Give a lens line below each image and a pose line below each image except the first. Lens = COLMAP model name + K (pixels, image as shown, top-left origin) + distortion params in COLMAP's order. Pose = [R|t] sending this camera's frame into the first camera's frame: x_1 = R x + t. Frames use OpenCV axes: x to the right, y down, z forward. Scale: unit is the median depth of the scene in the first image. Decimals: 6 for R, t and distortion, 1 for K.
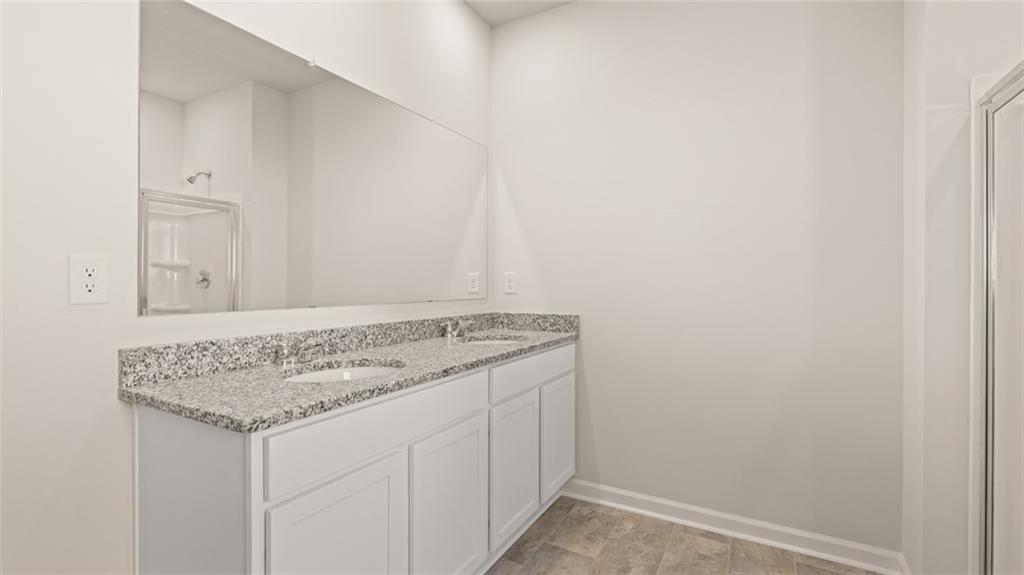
lens RADIAL K [[461.6, 0, 512.0], [0, 461.6, 287.5], [0, 0, 1]] dist [0.001603, 0.000200]
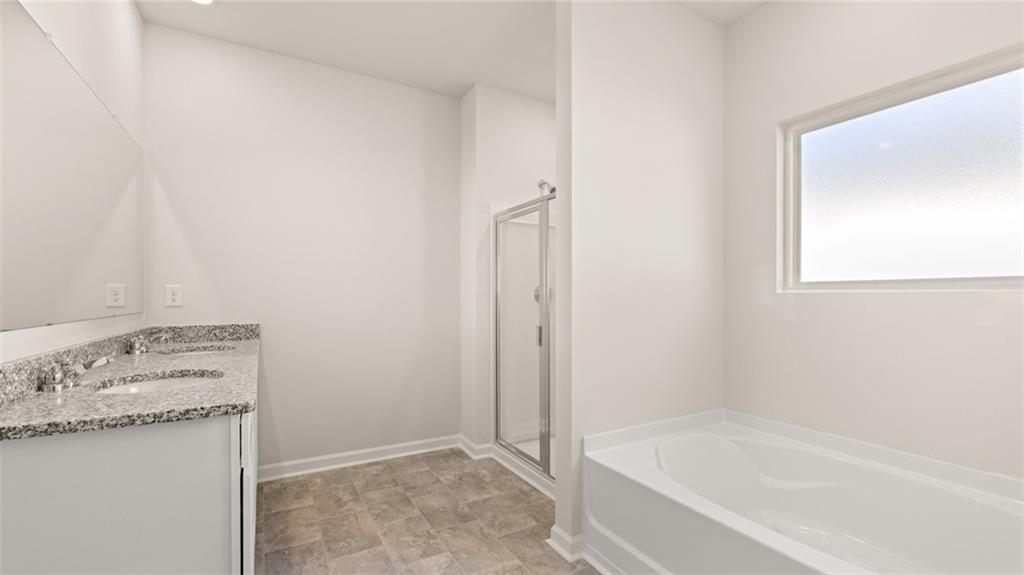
lens RADIAL K [[429.5, 0, 510.2], [0, 429.5, 292.6], [0, 0, 1]] dist [-0.002872, -0.000141]
pose [[0.519079, 0.005609, 0.854708, -0.488174], [0.007001, 0.999917, -0.010814, -0.002440], [-0.854698, 0.011597, 0.518996, -0.106129]]
